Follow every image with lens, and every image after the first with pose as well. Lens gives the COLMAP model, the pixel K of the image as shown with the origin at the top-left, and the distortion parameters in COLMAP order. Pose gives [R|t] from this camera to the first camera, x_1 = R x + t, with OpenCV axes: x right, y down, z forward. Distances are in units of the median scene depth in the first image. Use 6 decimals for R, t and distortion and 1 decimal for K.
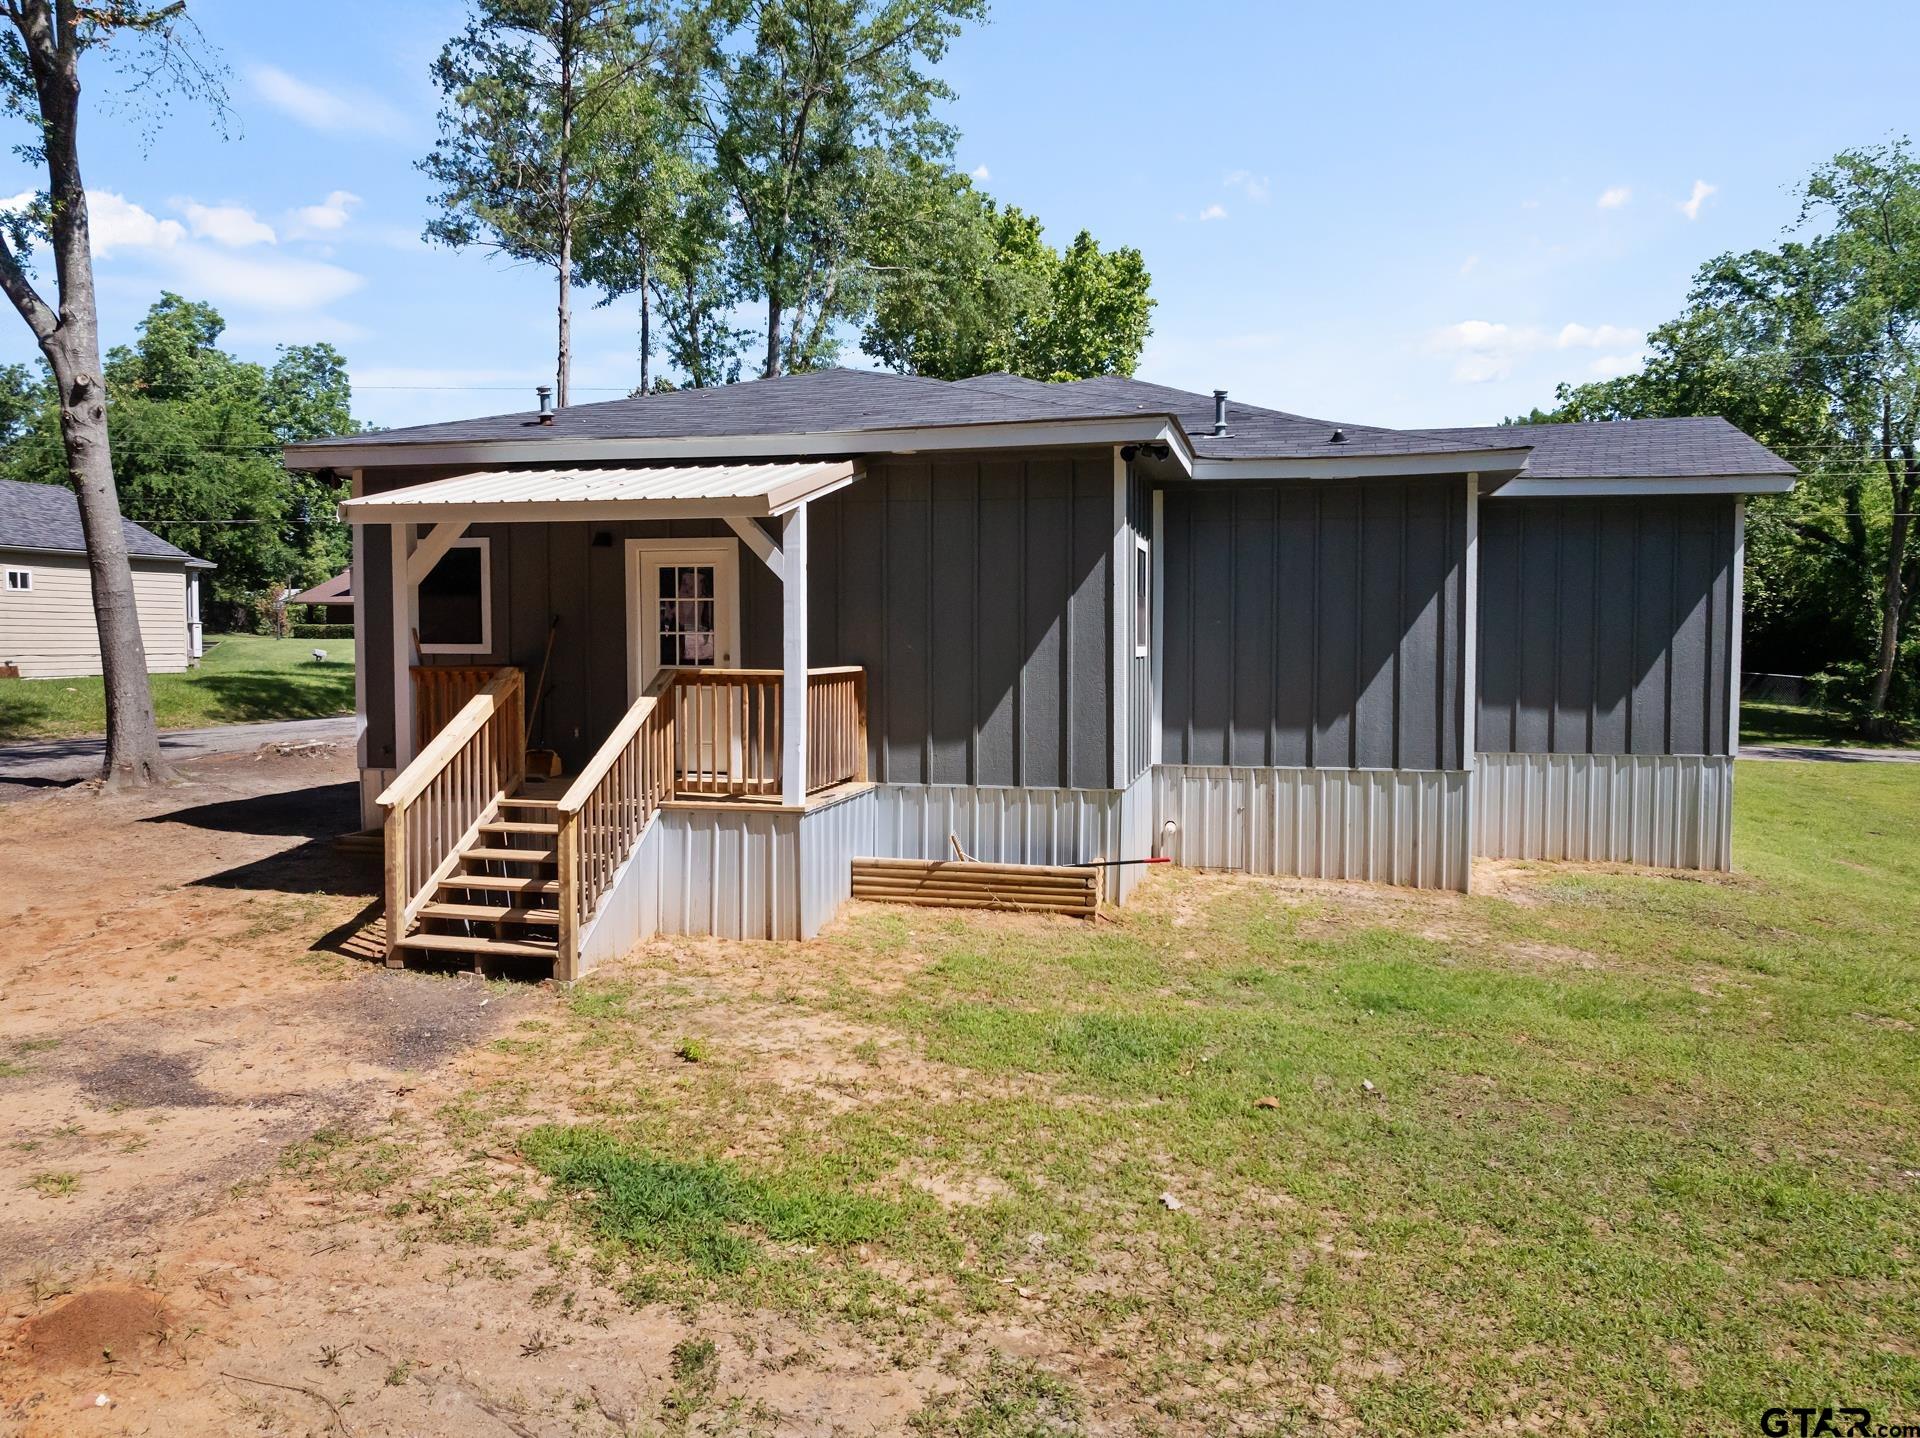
lens RADIAL K [[1323.7, 0, 960.0], [0, 1323.7, 719.0], [0, 0, 1]] dist [-0.022358, -0.026249]
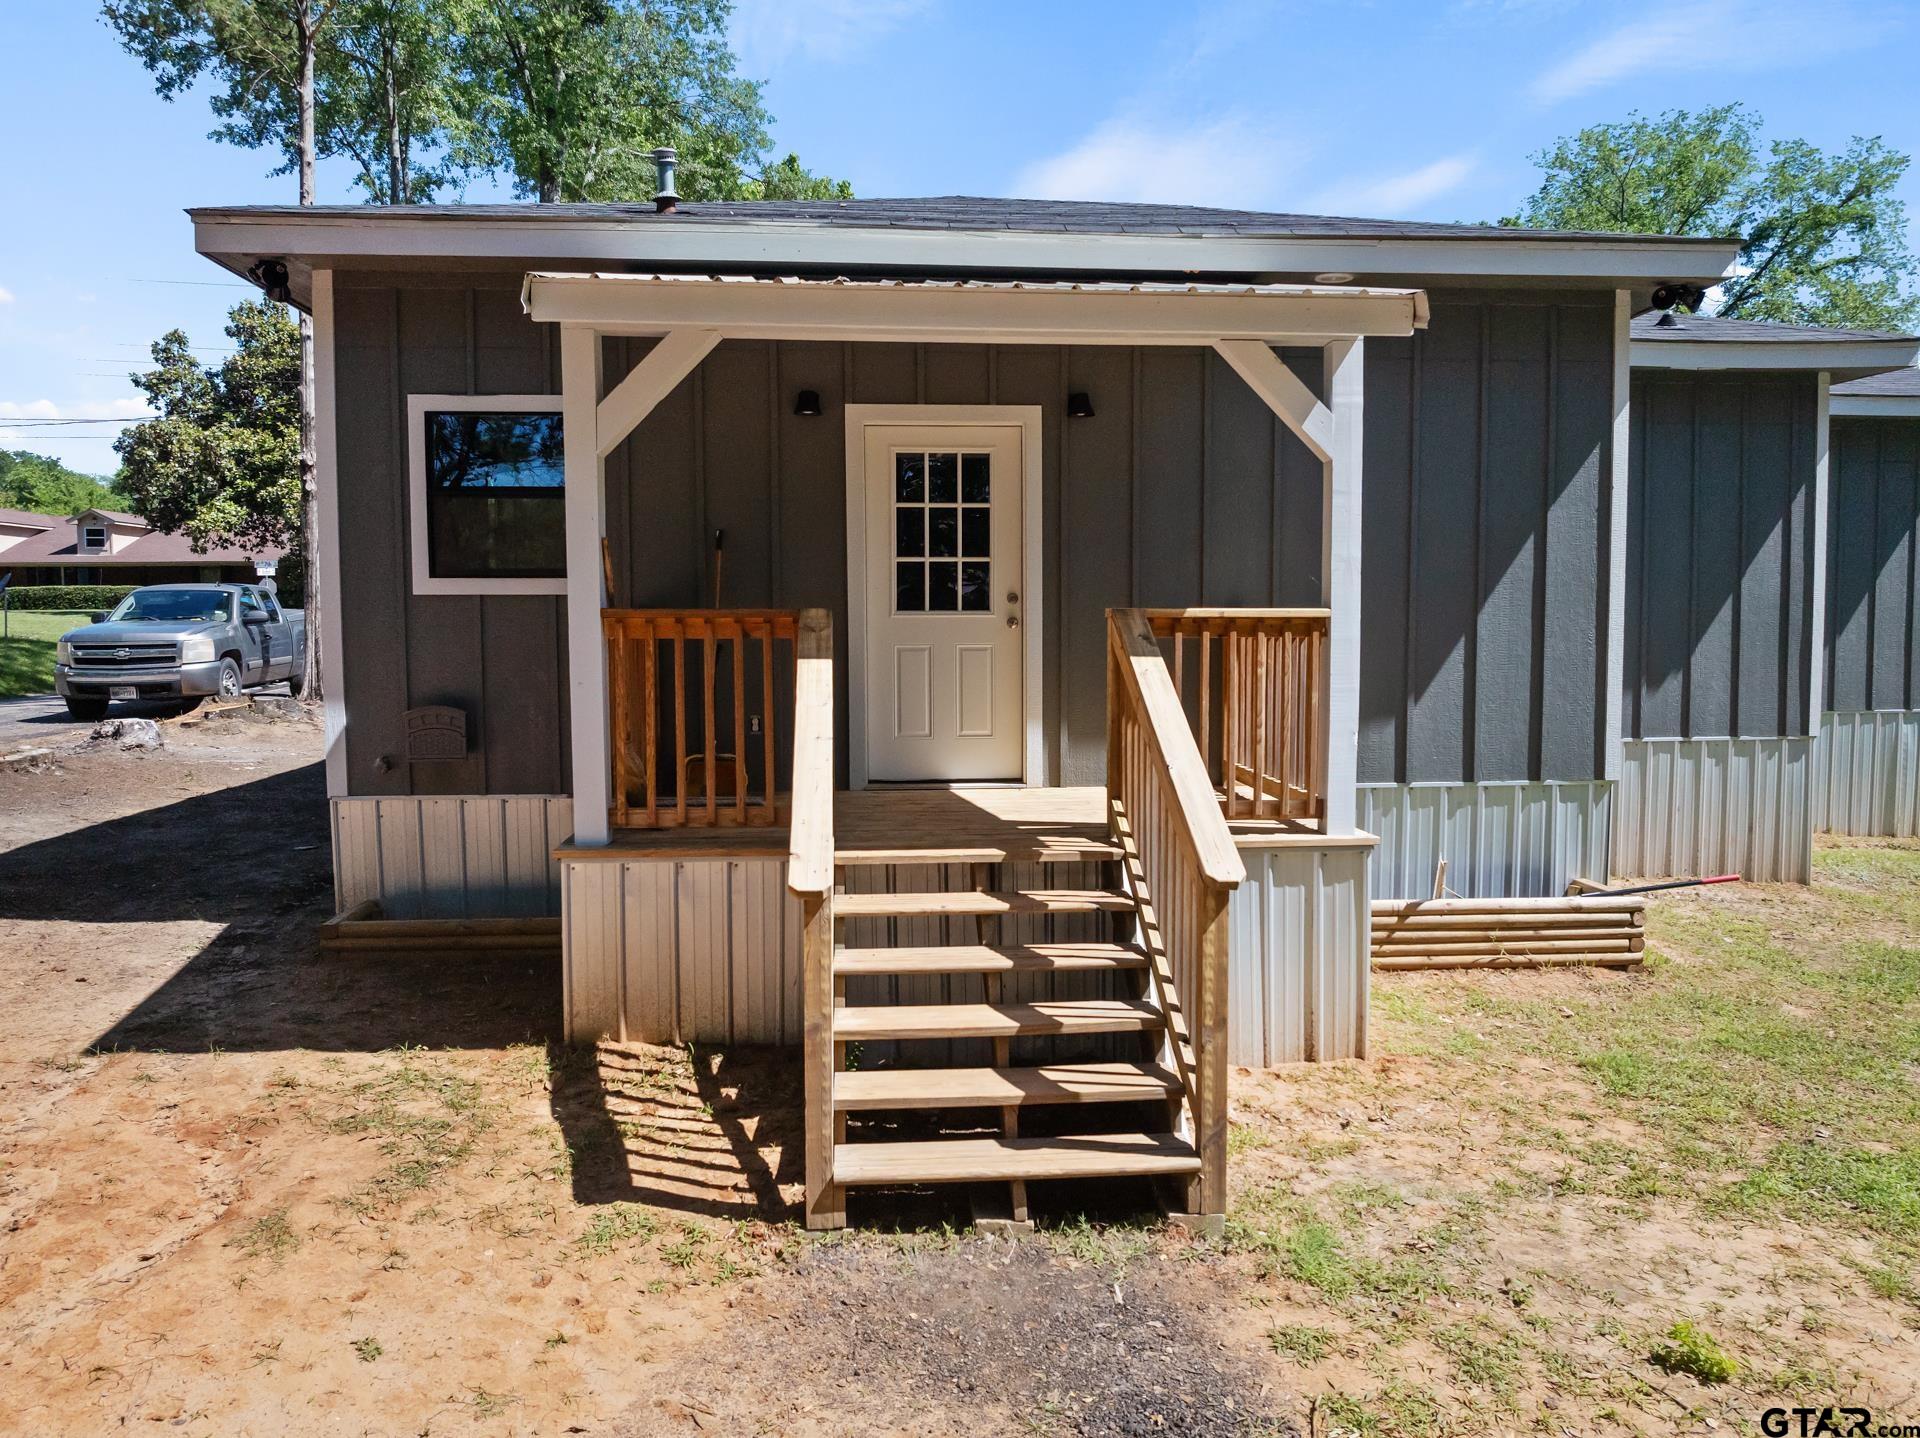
lens RADIAL K [[1347.5, 0, 960.0], [0, 1347.5, 719.0], [0, 0, 1]] dist [-0.037421, 0.006084]
pose [[0.955083, -0.030304, 0.294784, -0.432904], [0.024335, 0.999418, 0.023897, -0.005157], [-0.295336, -0.015650, 0.955265, 0.434351]]
